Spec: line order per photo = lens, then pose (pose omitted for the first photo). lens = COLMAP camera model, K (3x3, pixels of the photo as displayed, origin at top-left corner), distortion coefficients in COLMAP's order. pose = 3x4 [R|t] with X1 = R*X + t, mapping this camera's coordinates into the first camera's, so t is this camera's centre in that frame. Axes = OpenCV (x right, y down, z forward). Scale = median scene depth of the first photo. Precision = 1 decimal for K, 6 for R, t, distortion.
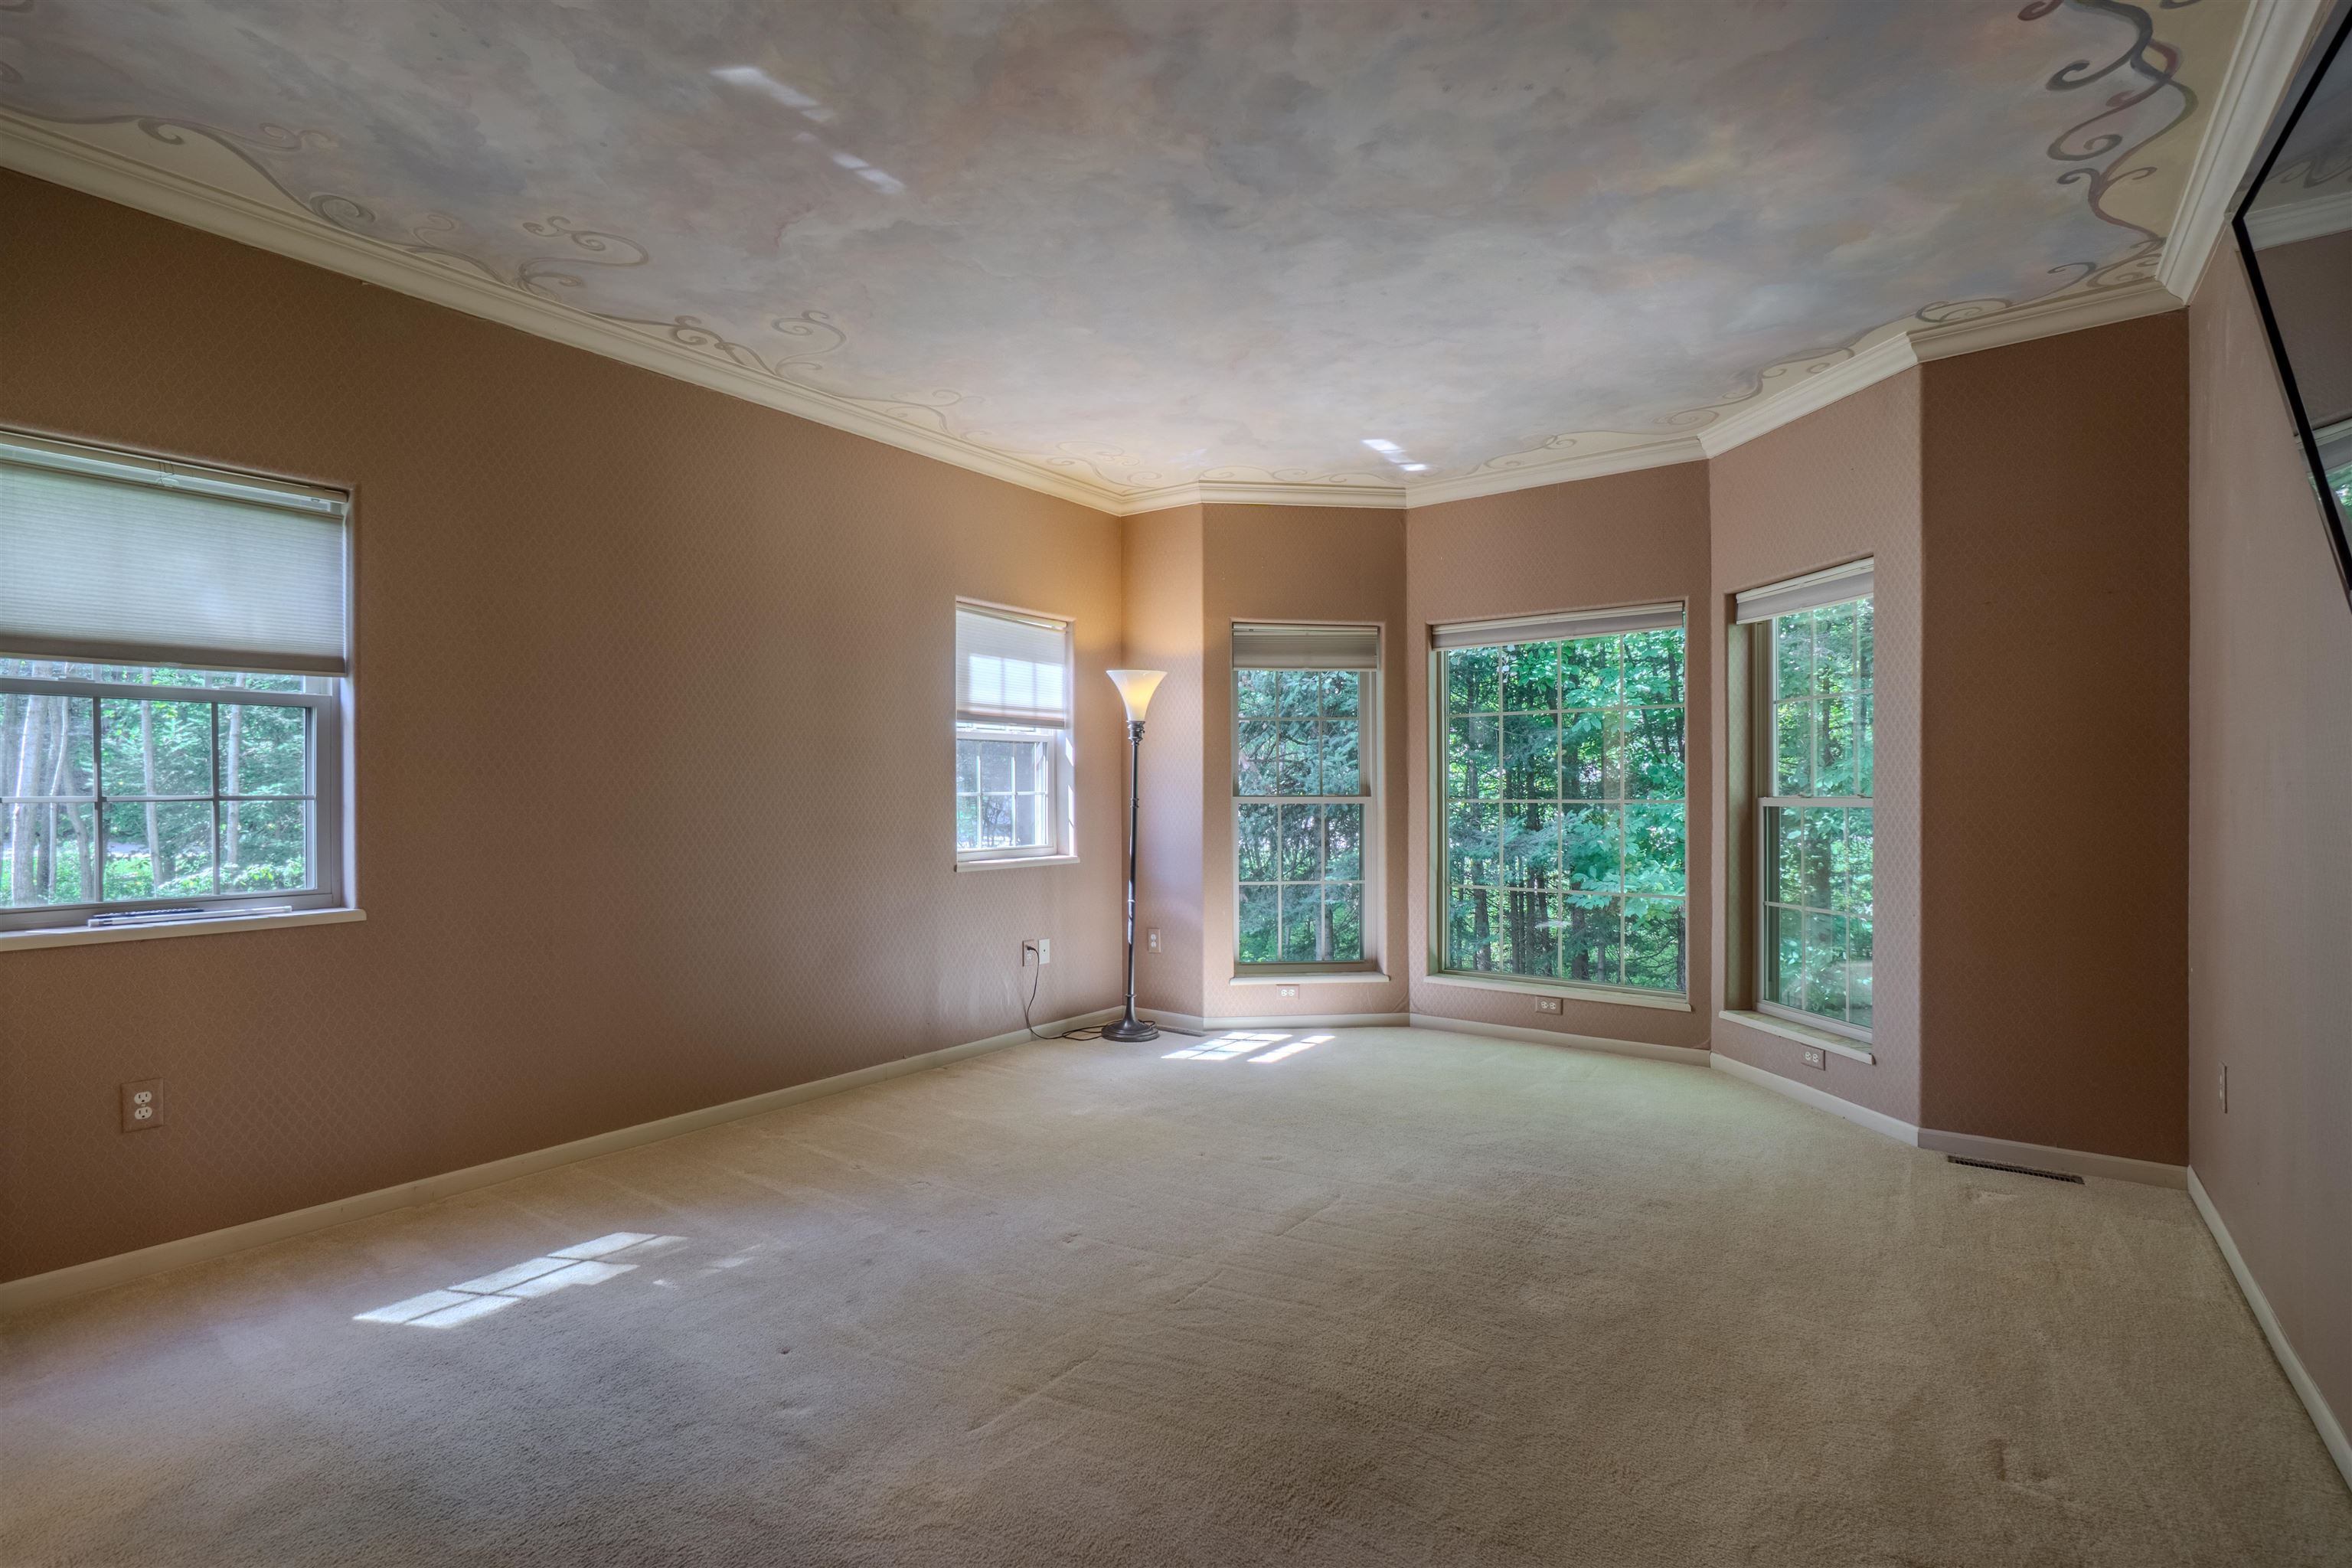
lens RADIAL K [[1069.7, 0, 1167.1], [0, 1069.7, 782.2], [0, 0, 1]] dist [-0.009850, 0.002106]
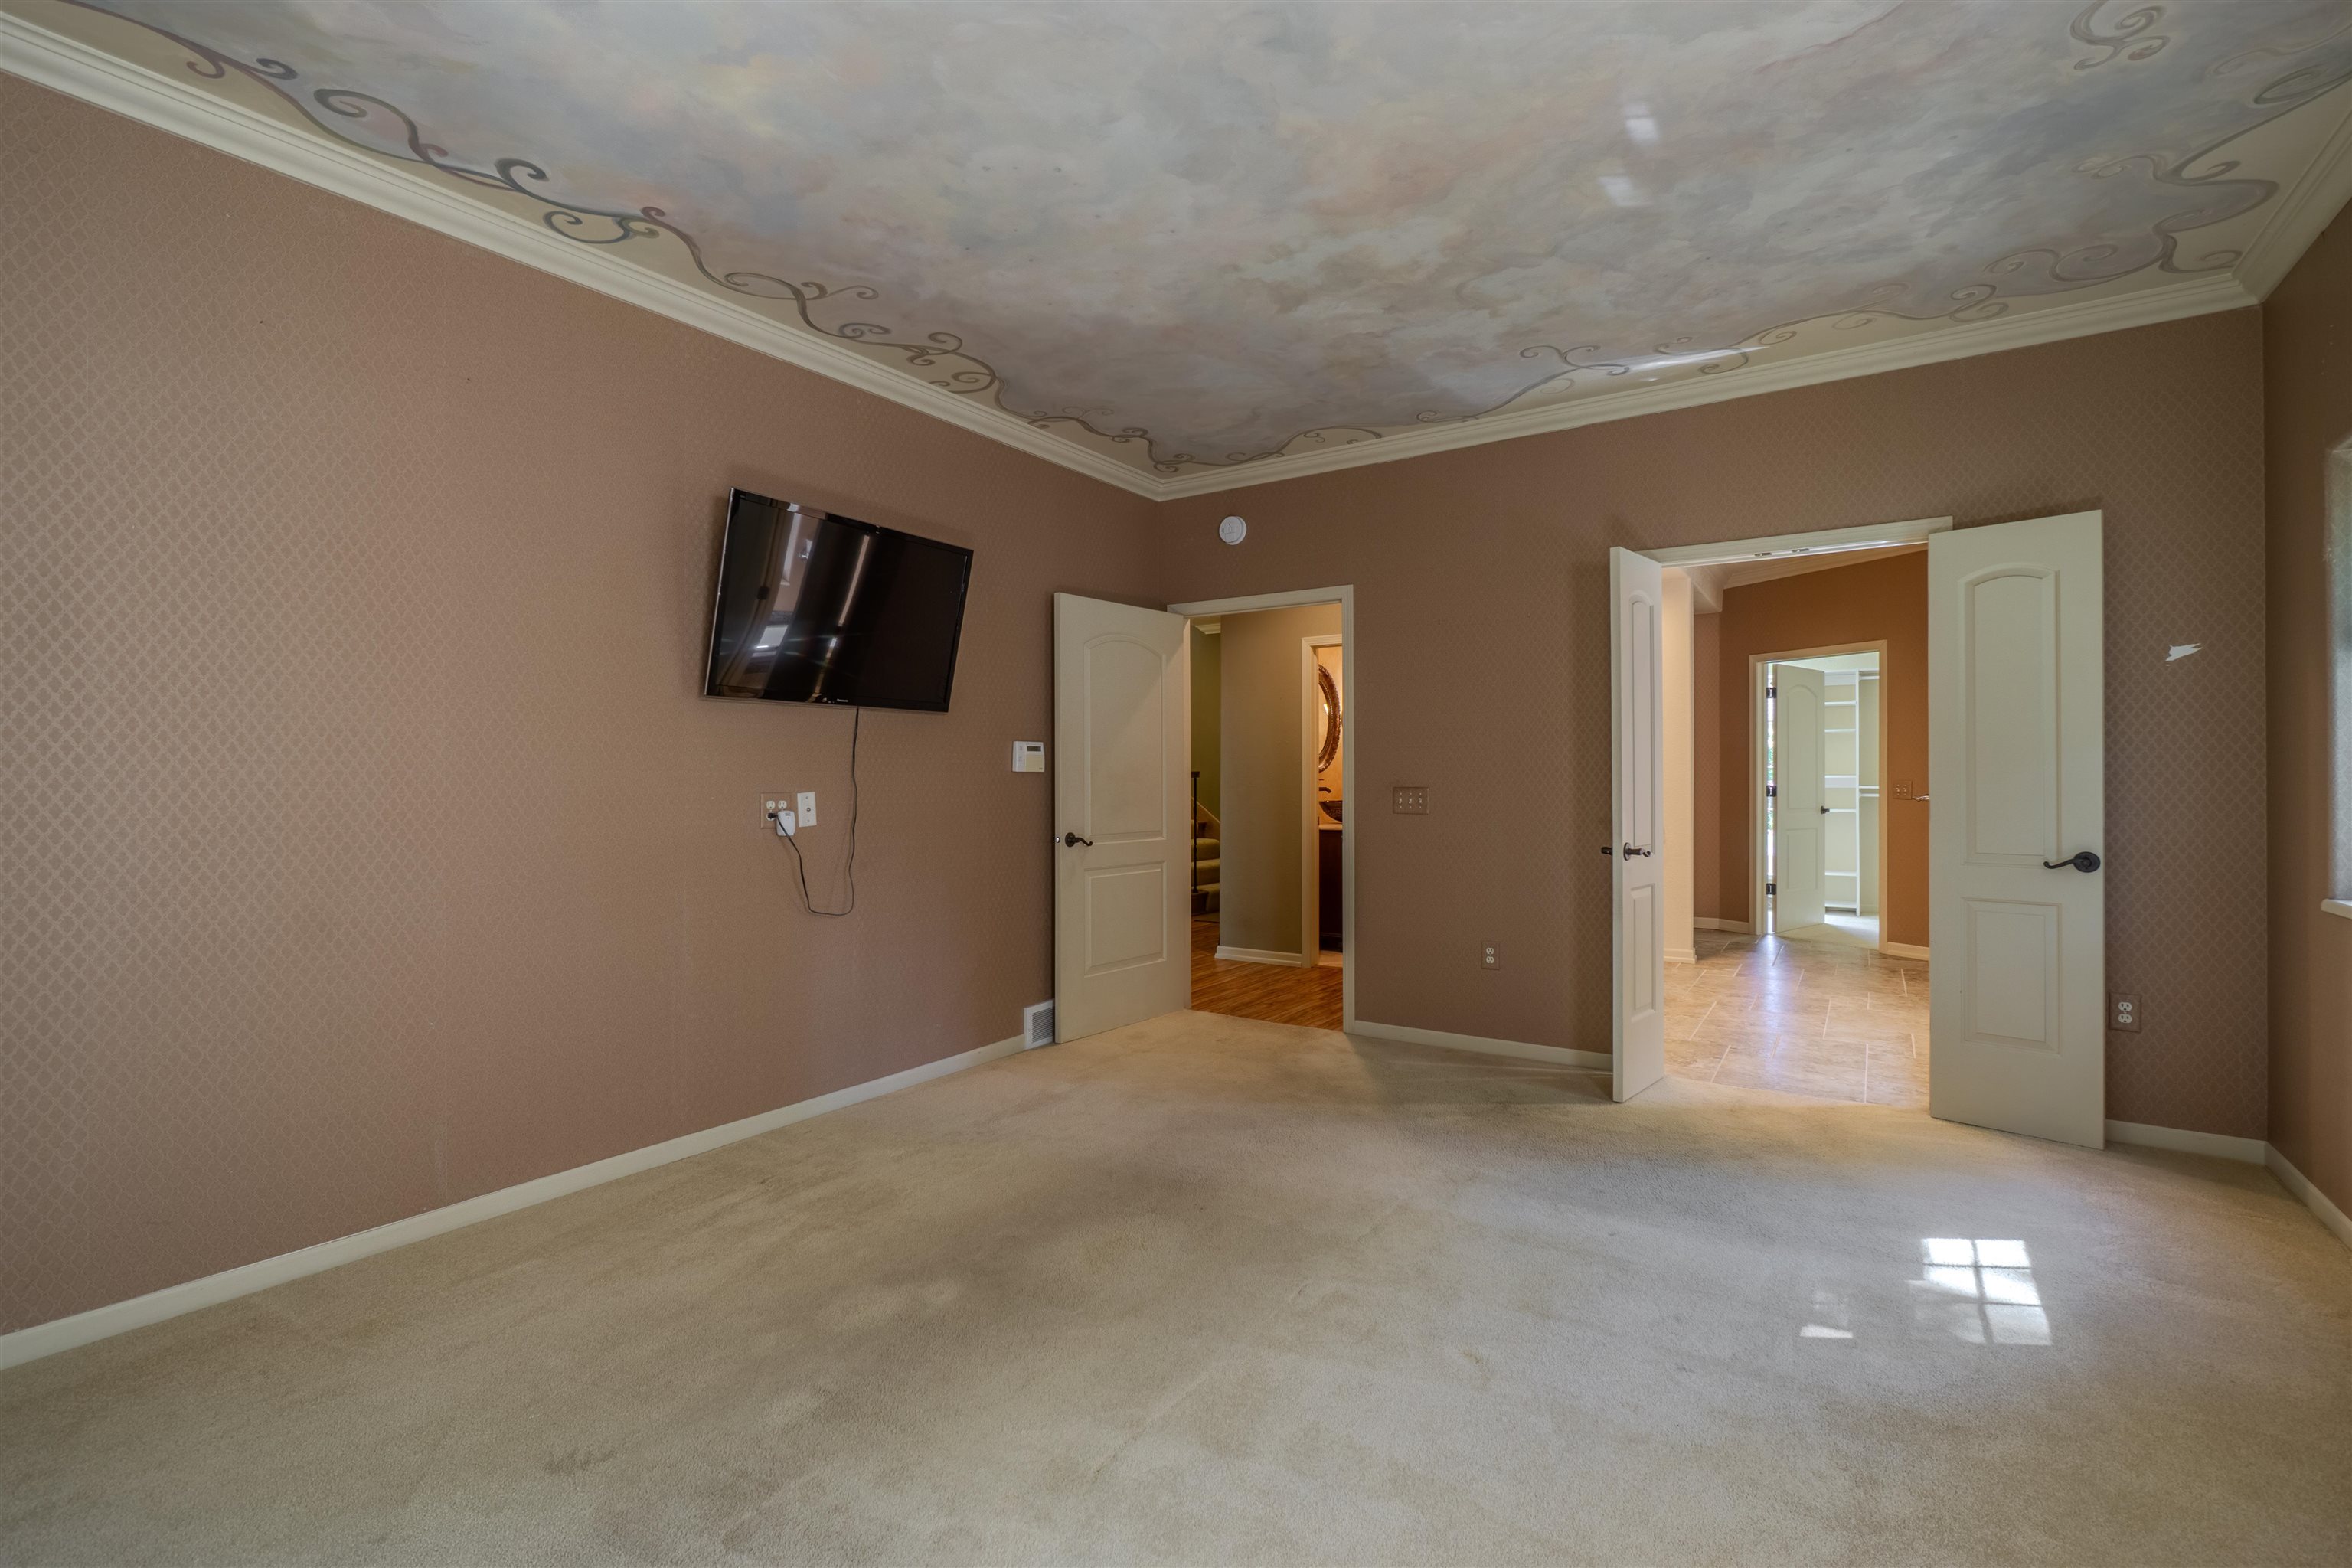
lens RADIAL K [[1069.7, 0, 1176.4], [0, 1069.7, 786.6], [0, 0, 1]] dist [-0.009850, 0.002106]
pose [[-0.997804, 0.007757, -0.065775, 0.202724], [0.007284, 0.999946, 0.007429, 0.008706], [0.065829, 0.006934, -0.997807, 2.047073]]
